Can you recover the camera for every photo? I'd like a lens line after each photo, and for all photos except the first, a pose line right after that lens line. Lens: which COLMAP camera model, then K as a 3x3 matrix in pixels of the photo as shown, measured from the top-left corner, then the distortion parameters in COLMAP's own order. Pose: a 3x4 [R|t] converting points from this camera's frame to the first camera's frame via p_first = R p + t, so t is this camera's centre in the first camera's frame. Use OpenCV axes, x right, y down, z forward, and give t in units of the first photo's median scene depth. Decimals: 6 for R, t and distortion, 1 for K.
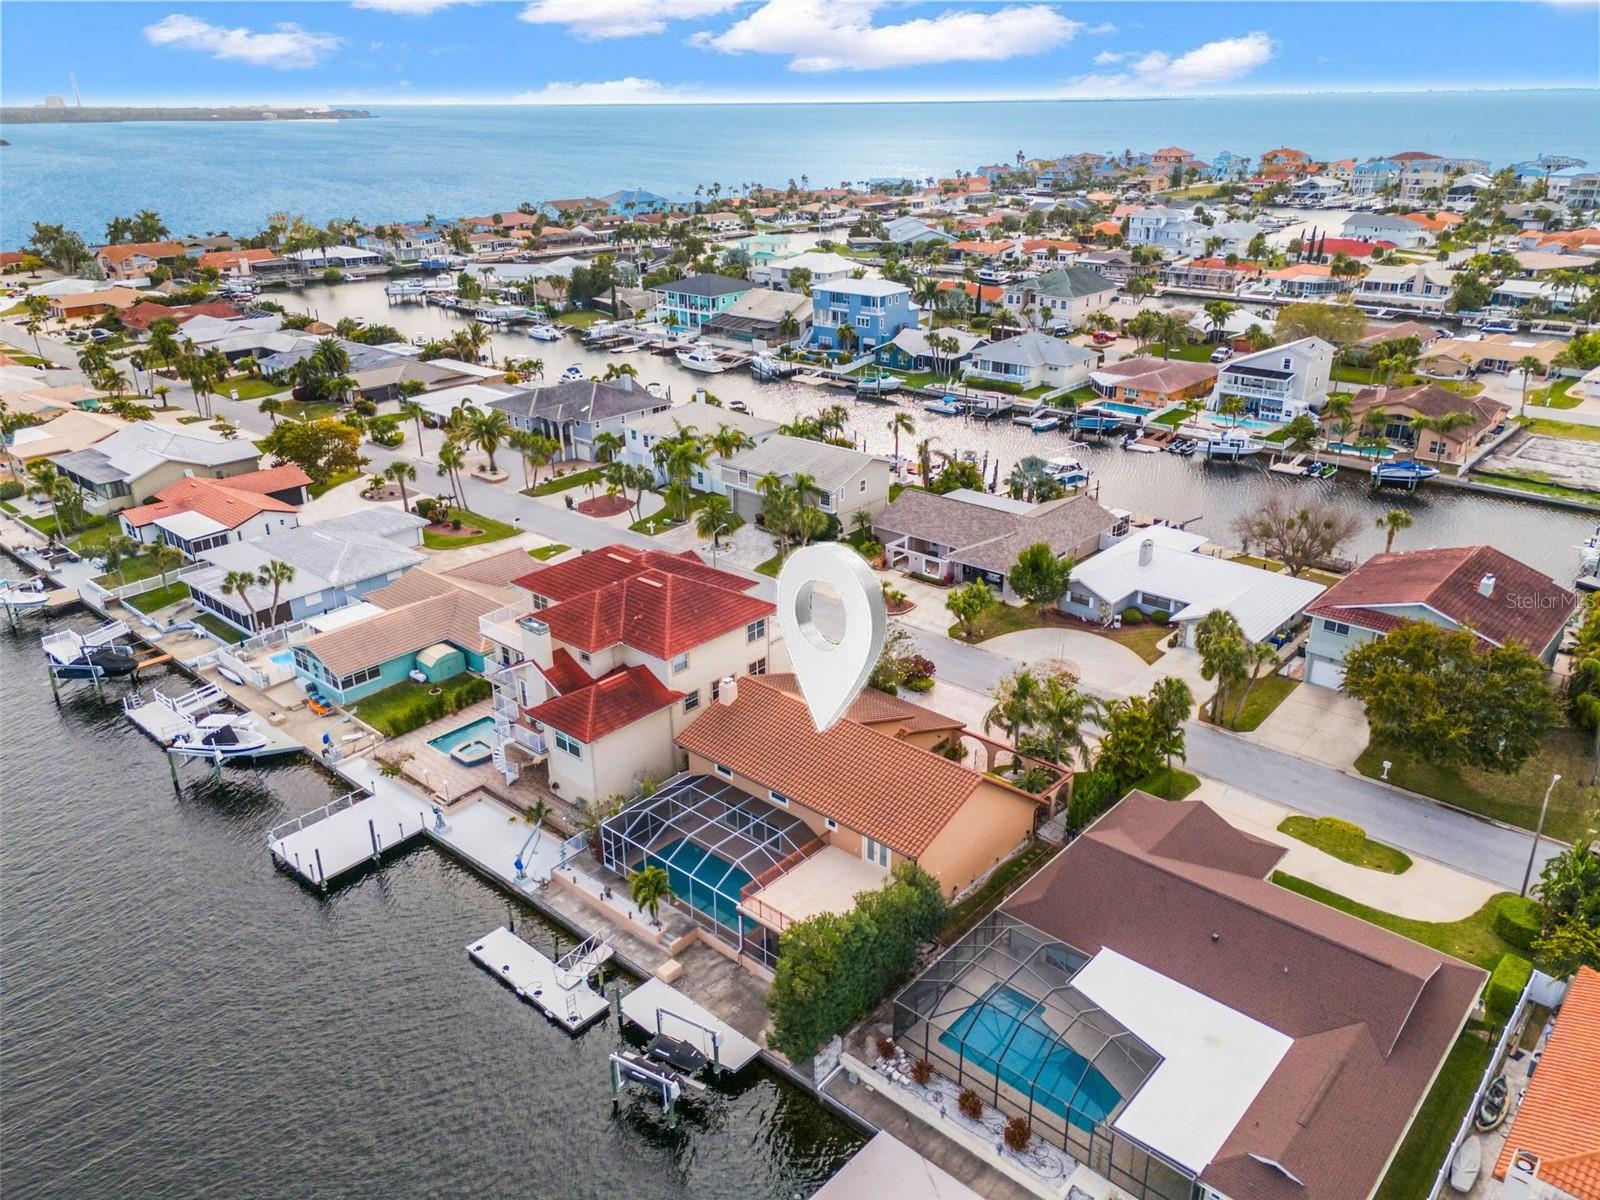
lens RADIAL K [[1168.0, 0, 800.4], [0, 1168.0, 569.7], [0, 0, 1]] dist [0.006948, 0.002608]
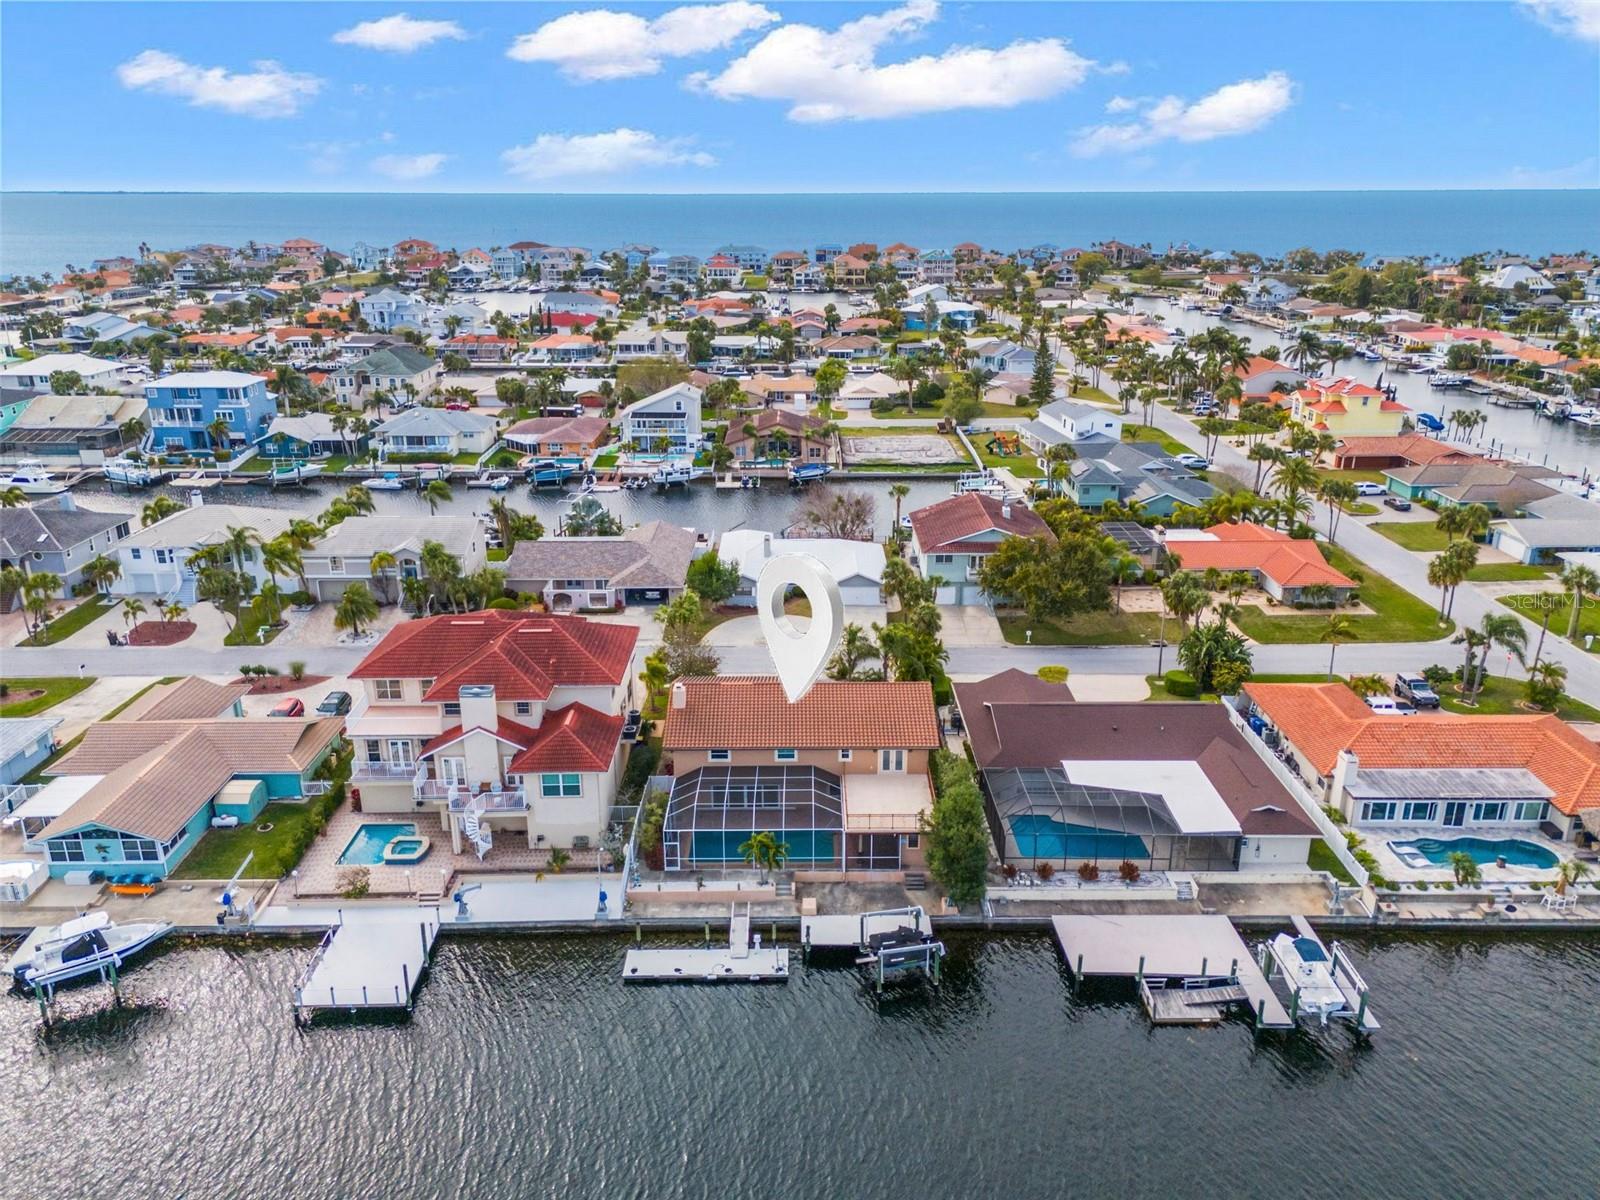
lens RADIAL K [[1142.1, 0, 800.0], [0, 1142.1, 600.0], [0, 0, 1]] dist [0.065888, -0.091386]
pose [[0.738644, -0.209289, 0.640783, -0.308712], [0.237885, 0.970353, 0.042716, -0.001501], [-0.630726, 0.120881, 0.766533, 0.038924]]
